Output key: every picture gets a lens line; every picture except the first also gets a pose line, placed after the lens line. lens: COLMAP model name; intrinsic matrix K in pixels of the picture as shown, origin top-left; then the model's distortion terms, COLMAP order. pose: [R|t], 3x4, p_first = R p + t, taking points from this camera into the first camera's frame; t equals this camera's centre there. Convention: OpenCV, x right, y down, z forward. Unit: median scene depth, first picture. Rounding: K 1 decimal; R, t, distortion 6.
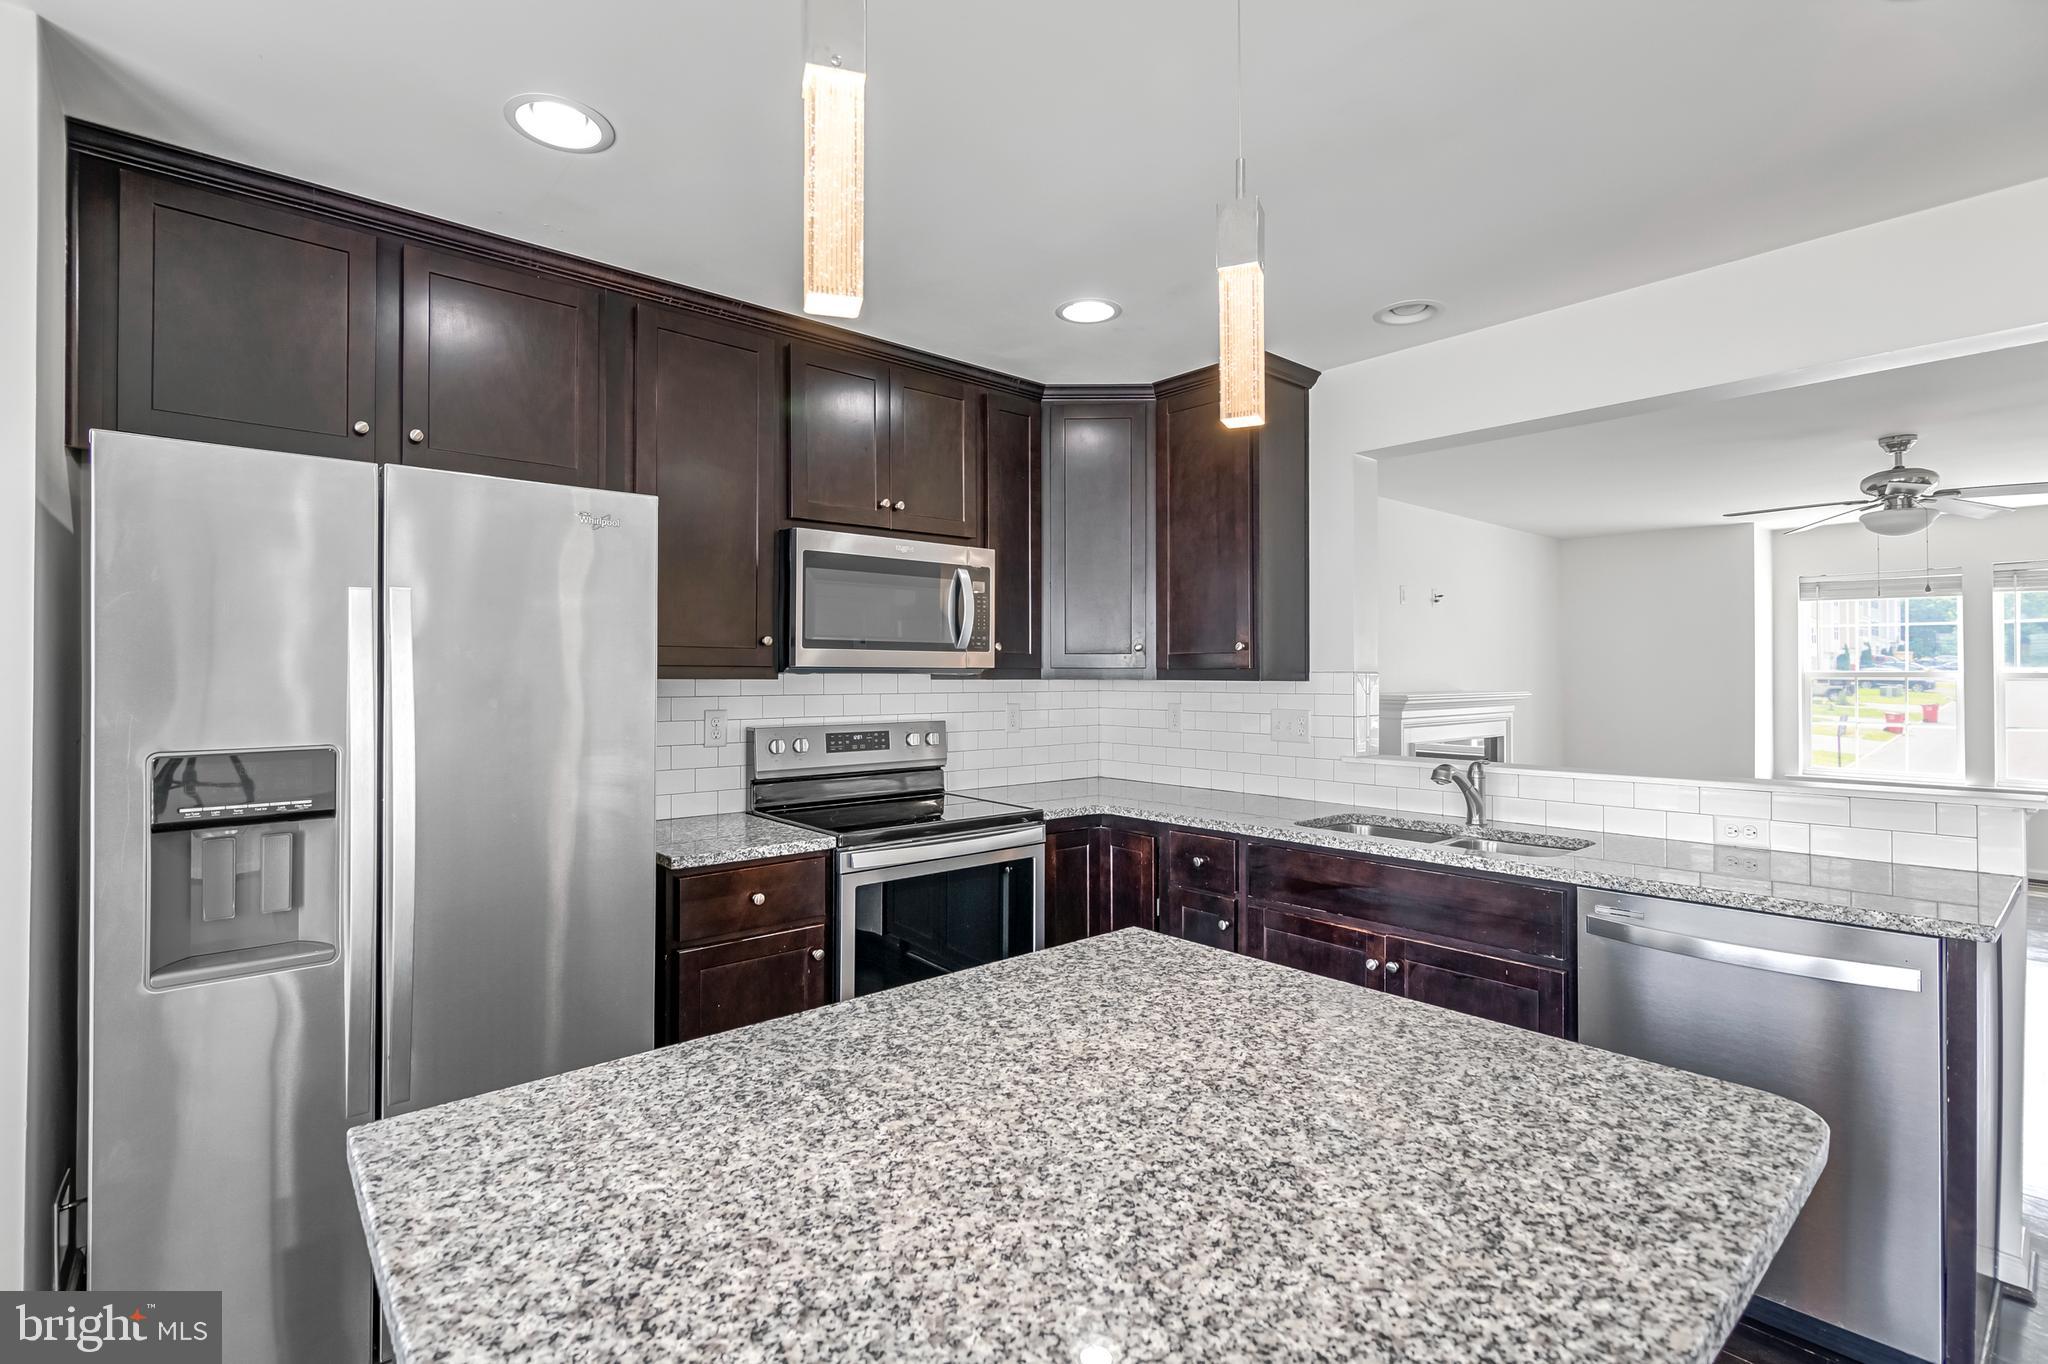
lens RADIAL K [[935.3, 0, 1053.4], [0, 935.3, 670.0], [0, 0, 1]] dist [-0.009184, -0.002477]
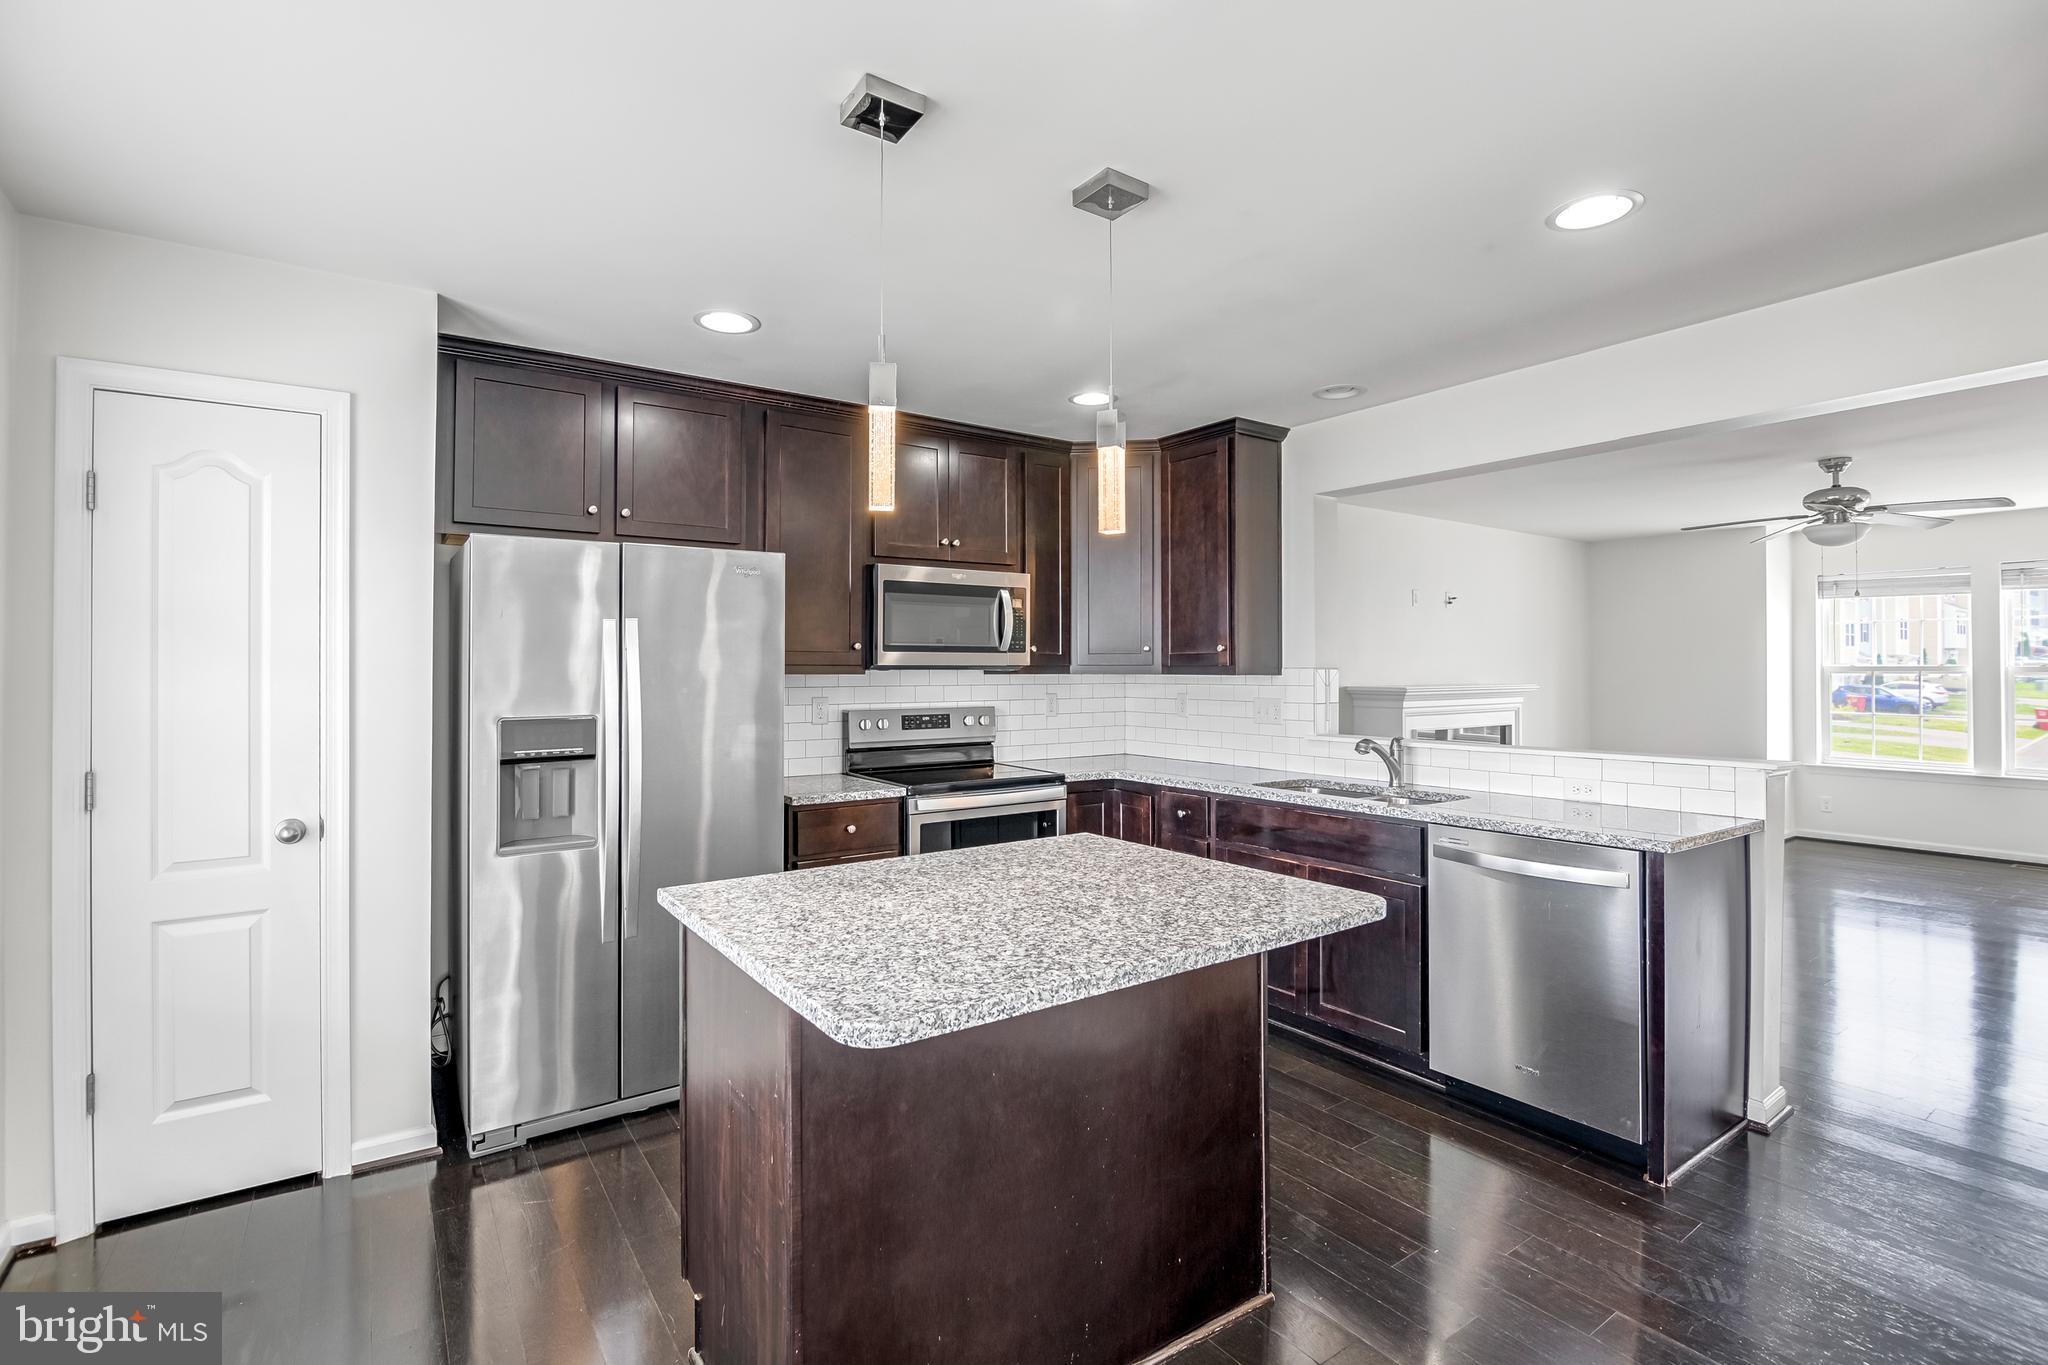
lens RADIAL K [[935.3, 0, 1061.1], [0, 935.3, 664.4], [0, 0, 1]] dist [-0.009184, -0.002477]
pose [[0.996218, -0.001798, -0.086865, 0.115770], [0.001792, 0.999998, -0.000146, -0.004096], [0.086865, -0.000010, 0.996220, -0.357720]]
